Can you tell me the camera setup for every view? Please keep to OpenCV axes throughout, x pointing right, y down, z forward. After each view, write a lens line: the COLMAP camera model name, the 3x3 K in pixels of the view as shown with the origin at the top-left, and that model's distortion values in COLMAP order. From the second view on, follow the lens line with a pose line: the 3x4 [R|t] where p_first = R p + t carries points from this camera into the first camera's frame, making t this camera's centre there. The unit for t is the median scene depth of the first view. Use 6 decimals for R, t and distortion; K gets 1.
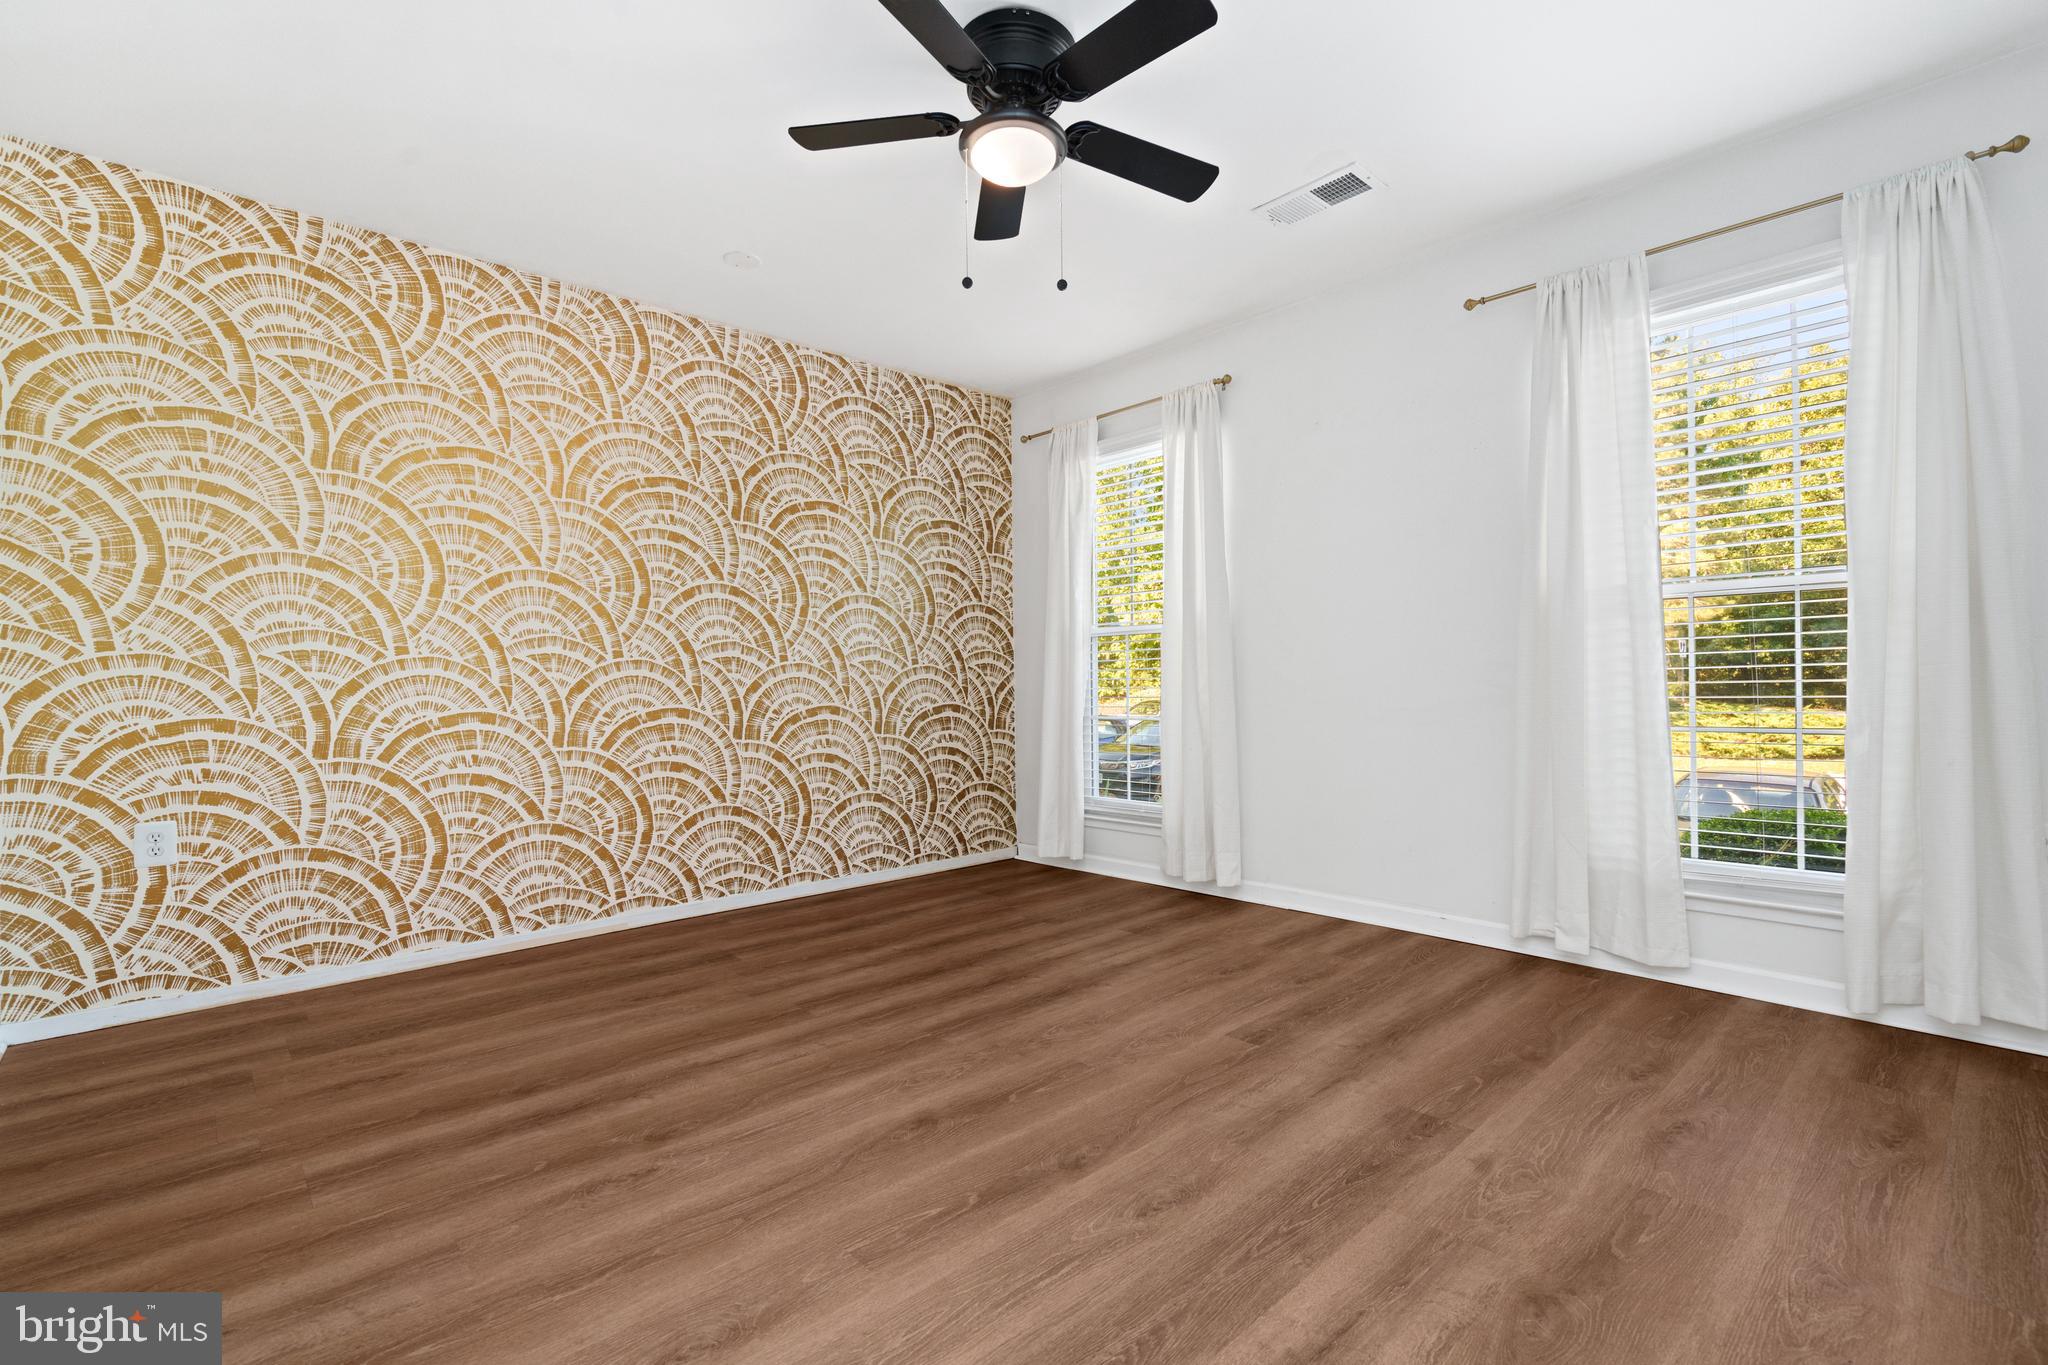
lens RADIAL K [[927.6, 0, 1032.0], [0, 927.6, 688.9], [0, 0, 1]] dist [-0.007170, 0.002619]
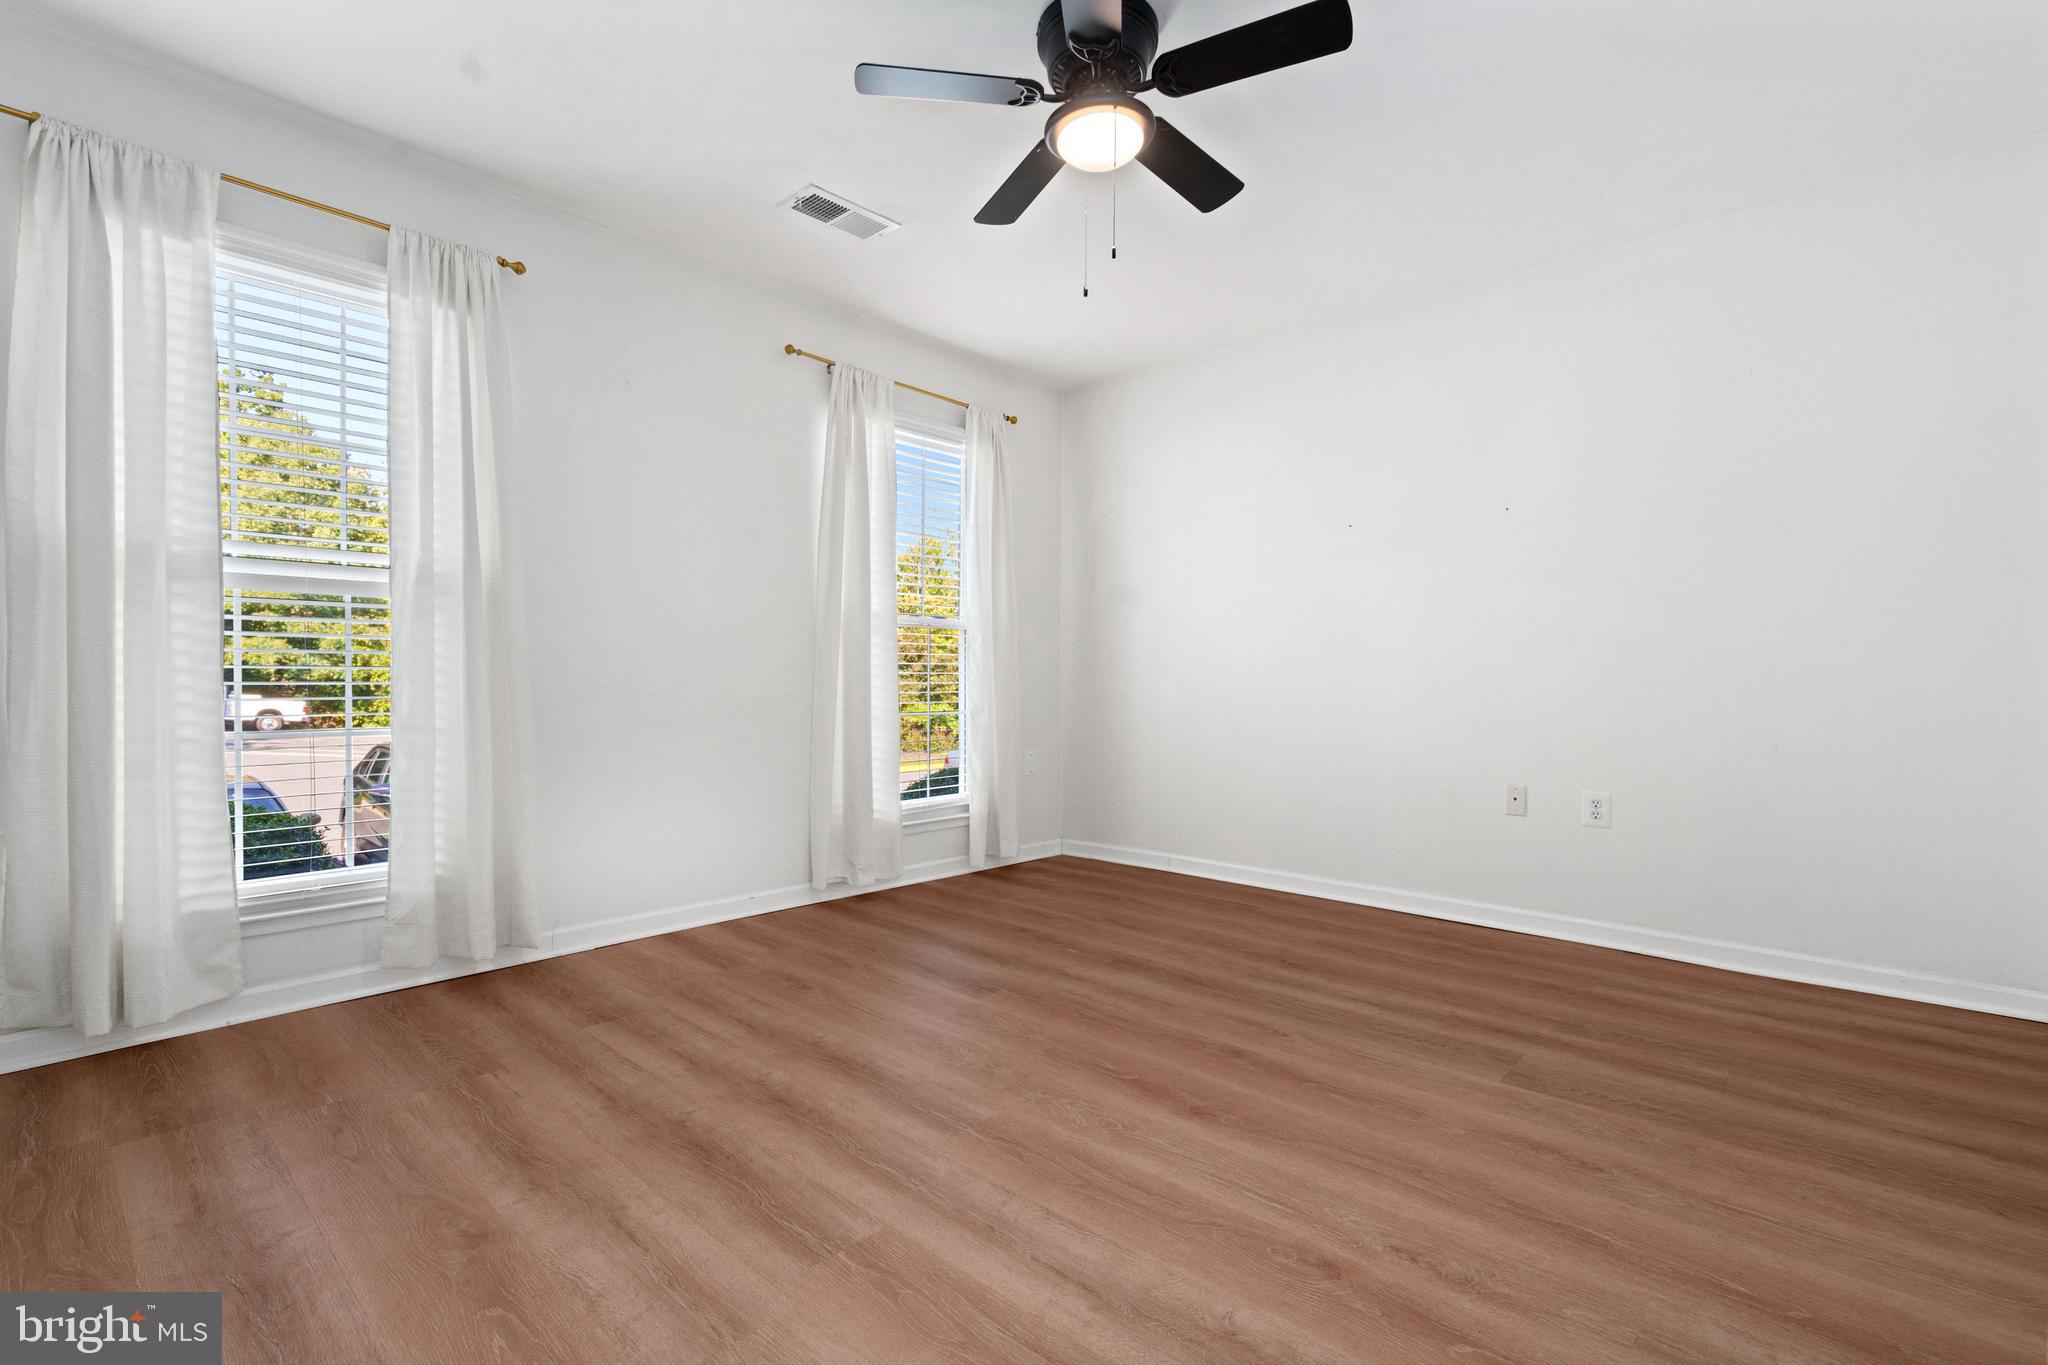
lens RADIAL K [[927.6, 0, 1043.1], [0, 927.6, 686.6], [0, 0, 1]] dist [-0.007170, 0.002619]
pose [[-0.091843, 0.006933, 0.995749, -0.945256], [0.000871, 0.999976, -0.006882, 0.013199], [-0.995773, 0.000235, -0.091846, 1.082230]]
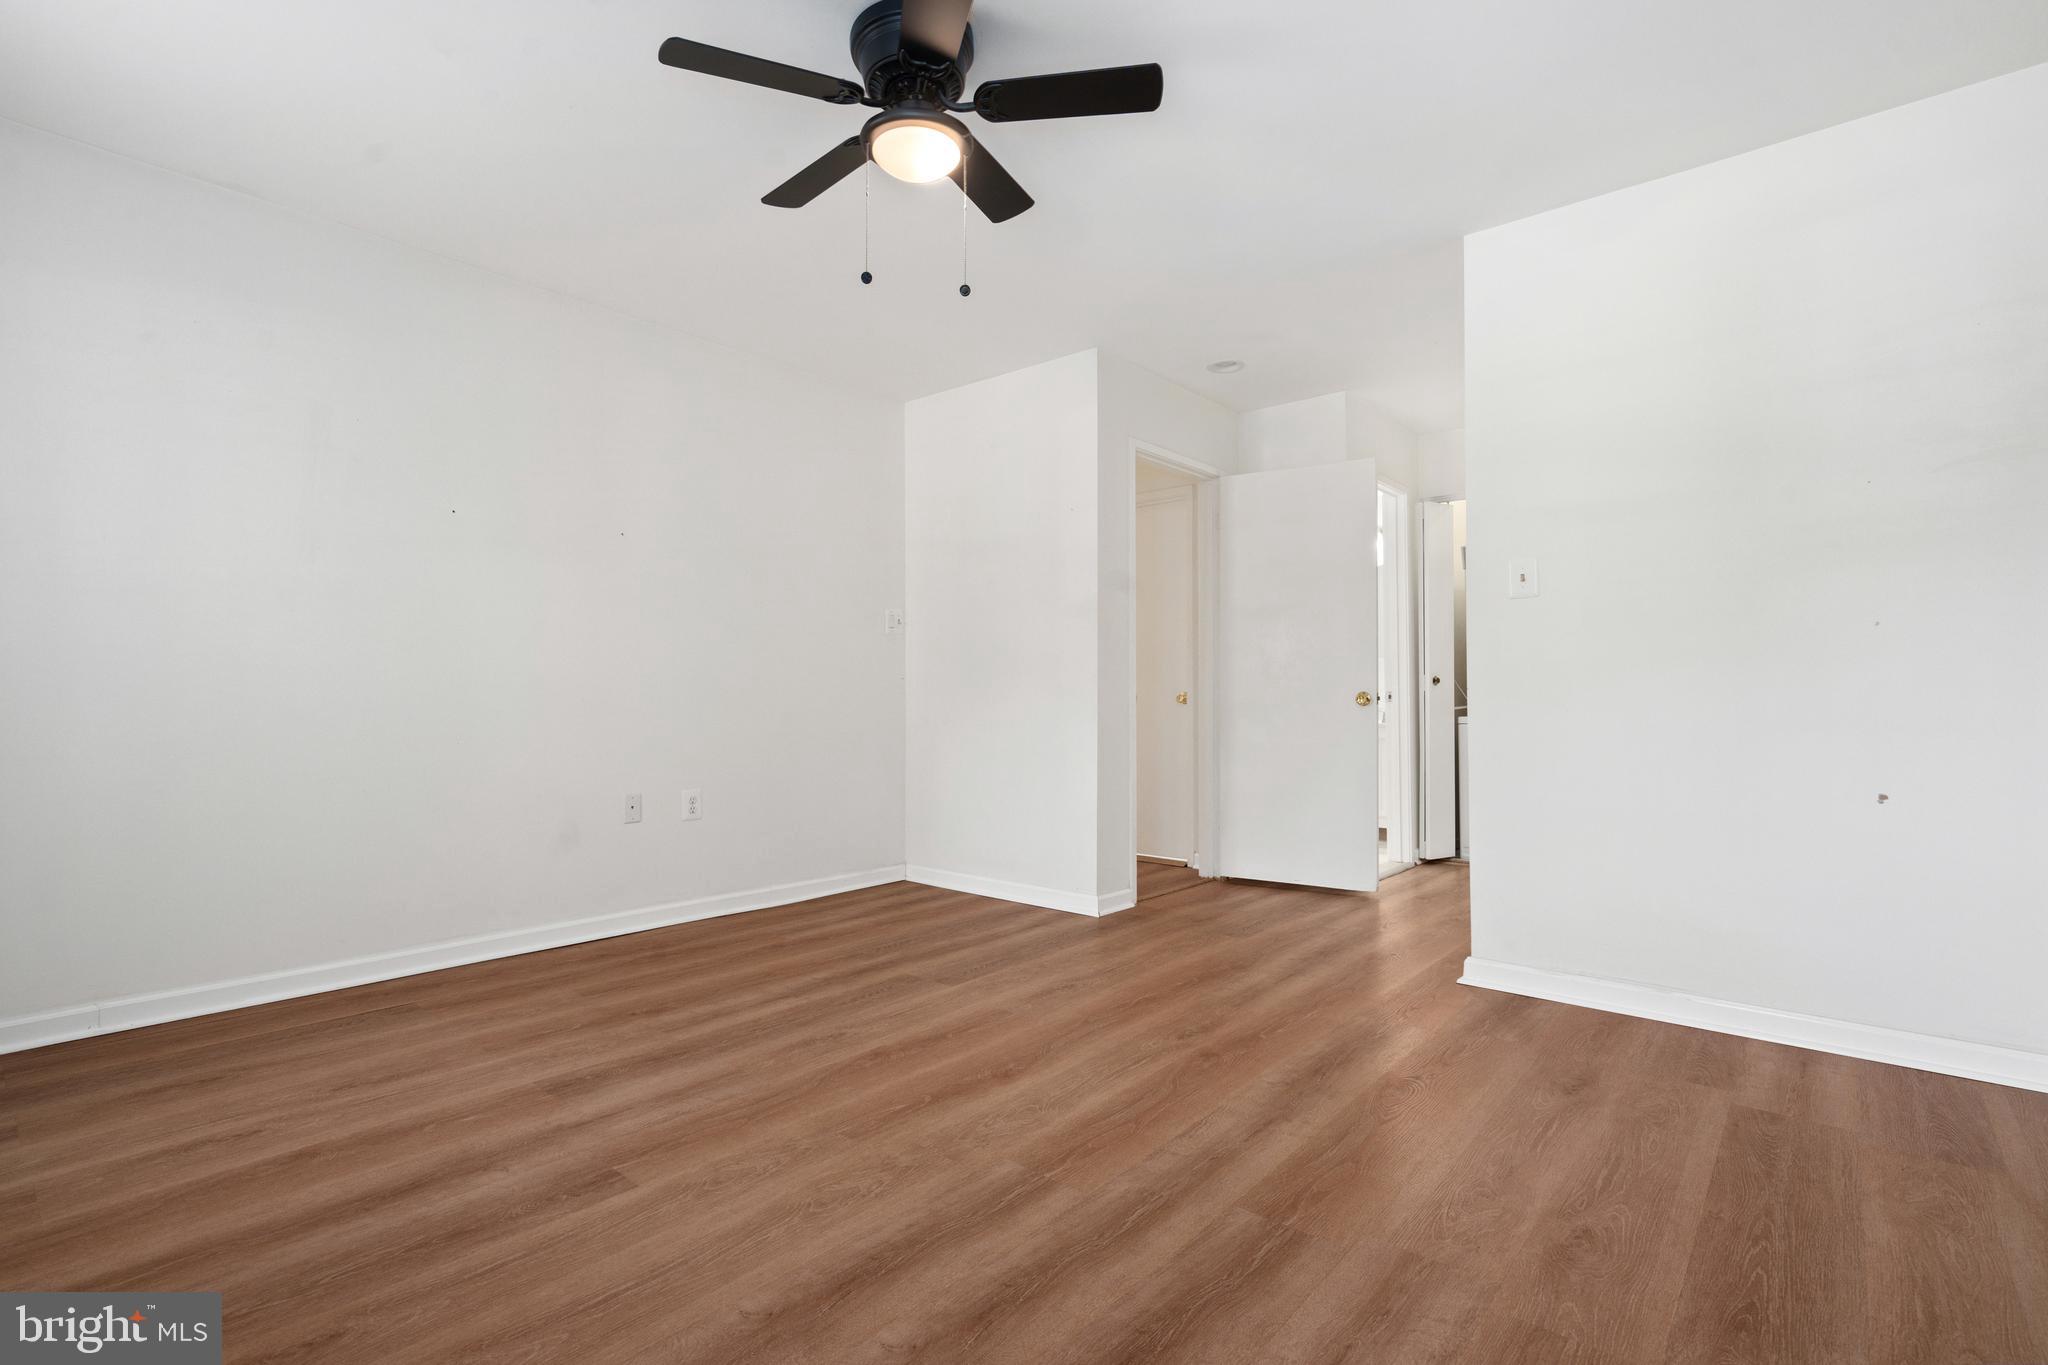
lens RADIAL K [[927.6, 0, 1011.9], [0, 927.6, 672.8], [0, 0, 1]] dist [-0.007170, 0.002619]
pose [[-0.995299, 0.011659, -0.096146, -0.018844], [0.013445, 0.999748, -0.017950, -0.012273], [0.095912, -0.019158, -0.995205, 1.858804]]
